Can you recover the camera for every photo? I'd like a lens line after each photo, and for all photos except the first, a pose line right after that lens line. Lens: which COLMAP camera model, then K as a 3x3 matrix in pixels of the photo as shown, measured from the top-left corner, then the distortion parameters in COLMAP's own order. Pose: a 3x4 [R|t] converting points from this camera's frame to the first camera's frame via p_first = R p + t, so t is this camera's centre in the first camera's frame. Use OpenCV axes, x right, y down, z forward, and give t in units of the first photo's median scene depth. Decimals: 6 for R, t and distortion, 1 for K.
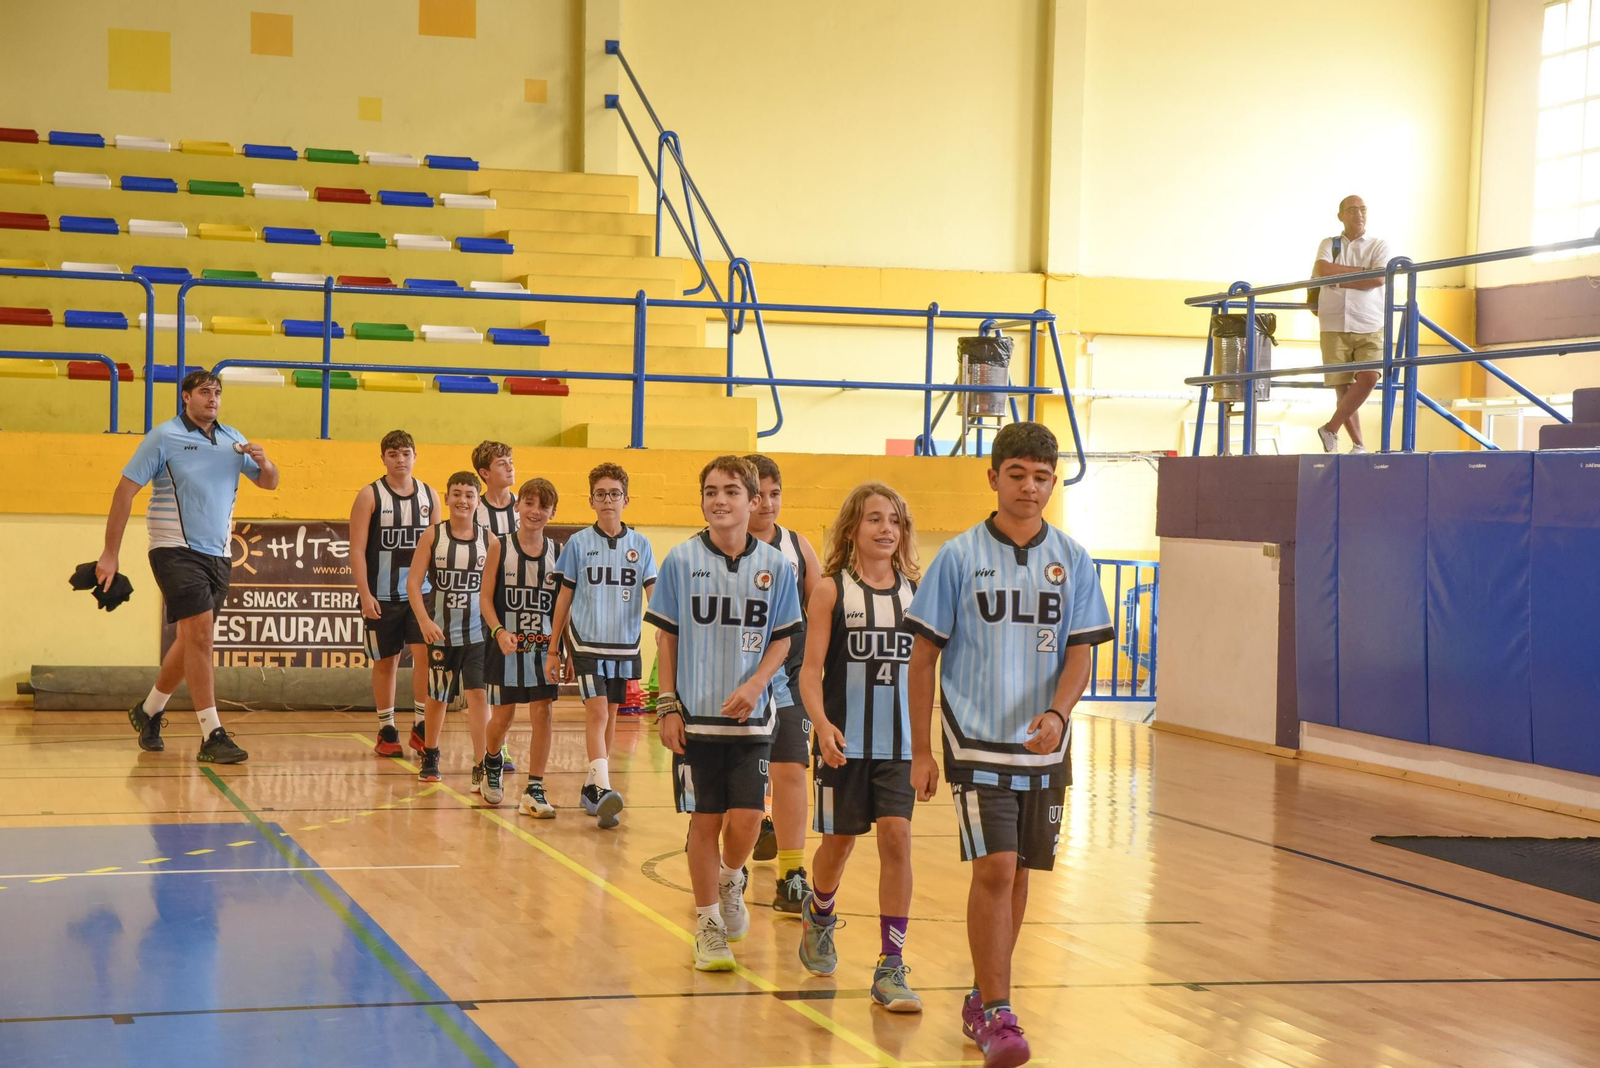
lens RADIAL K [[2977.7, 0, 800.0], [0, 2977.7, 534.0], [0, 0, 1]] dist [0.251117, 0.164795]
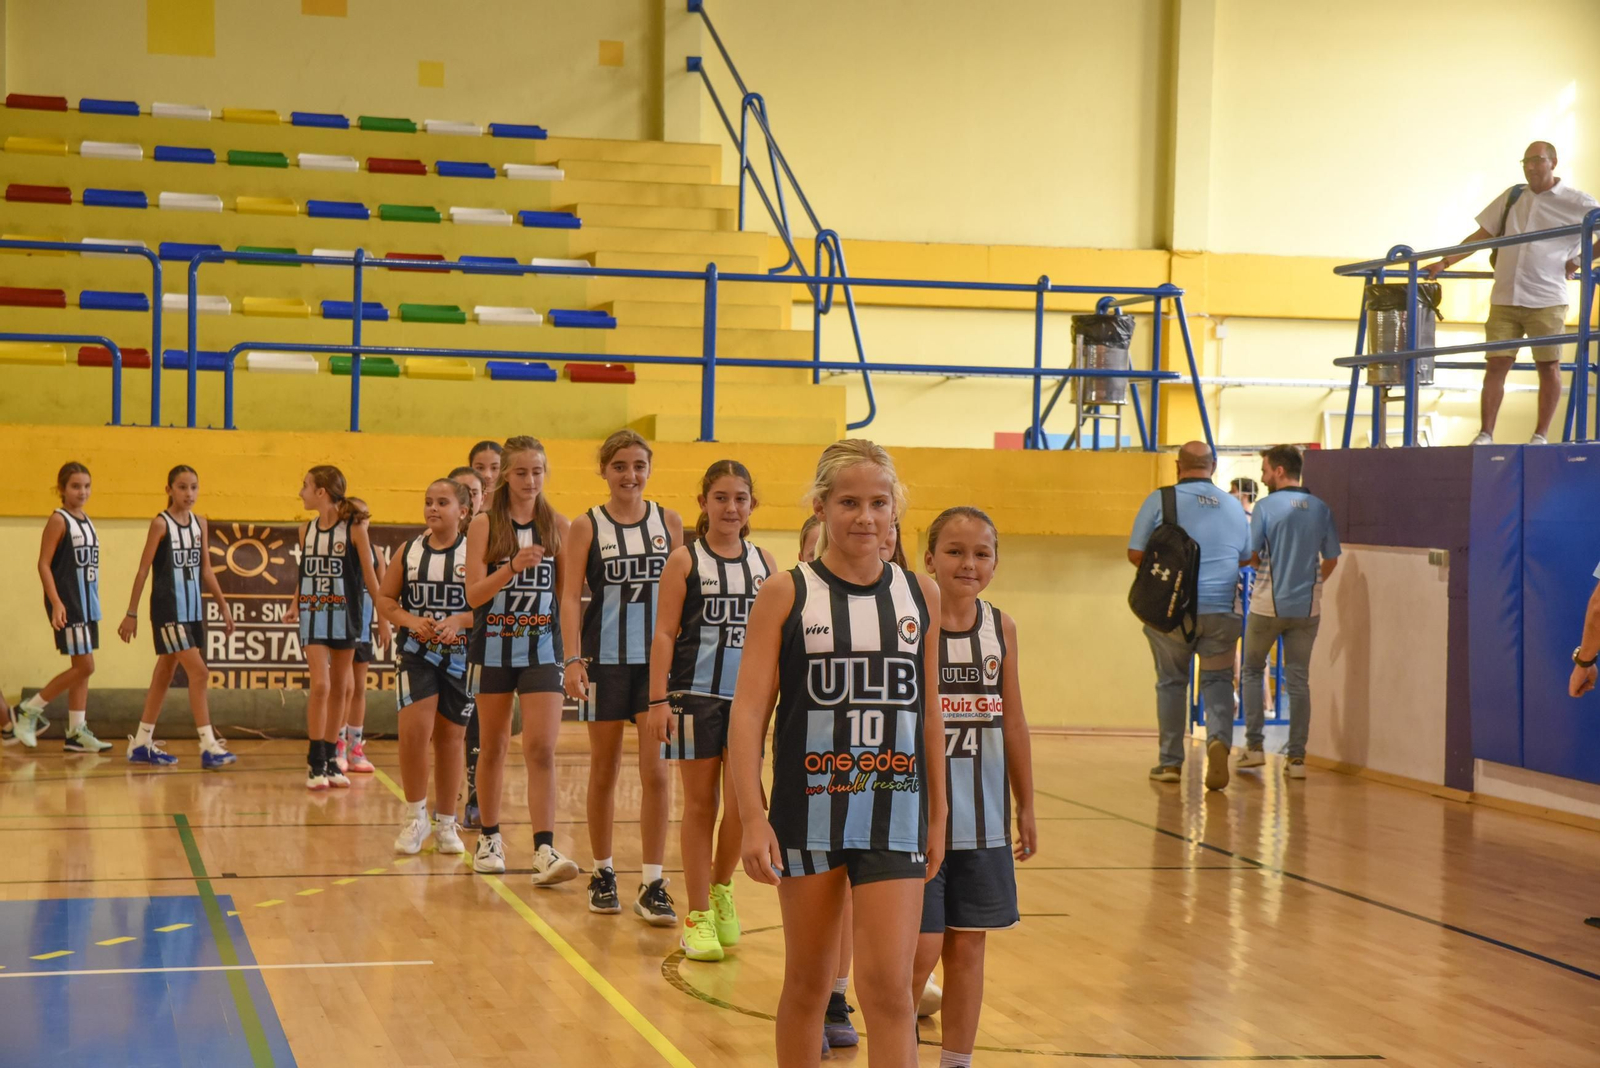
lens RADIAL K [[2977.7, 0, 800.0], [0, 2977.7, 534.0], [0, 0, 1]] dist [0.251117, 0.164795]
pose [[0.999185, -0.000756, -0.040359, 0.007880], [0.000774, 1.000000, 0.000447, -0.001504], [0.040359, -0.000478, 0.999185, 0.106618]]
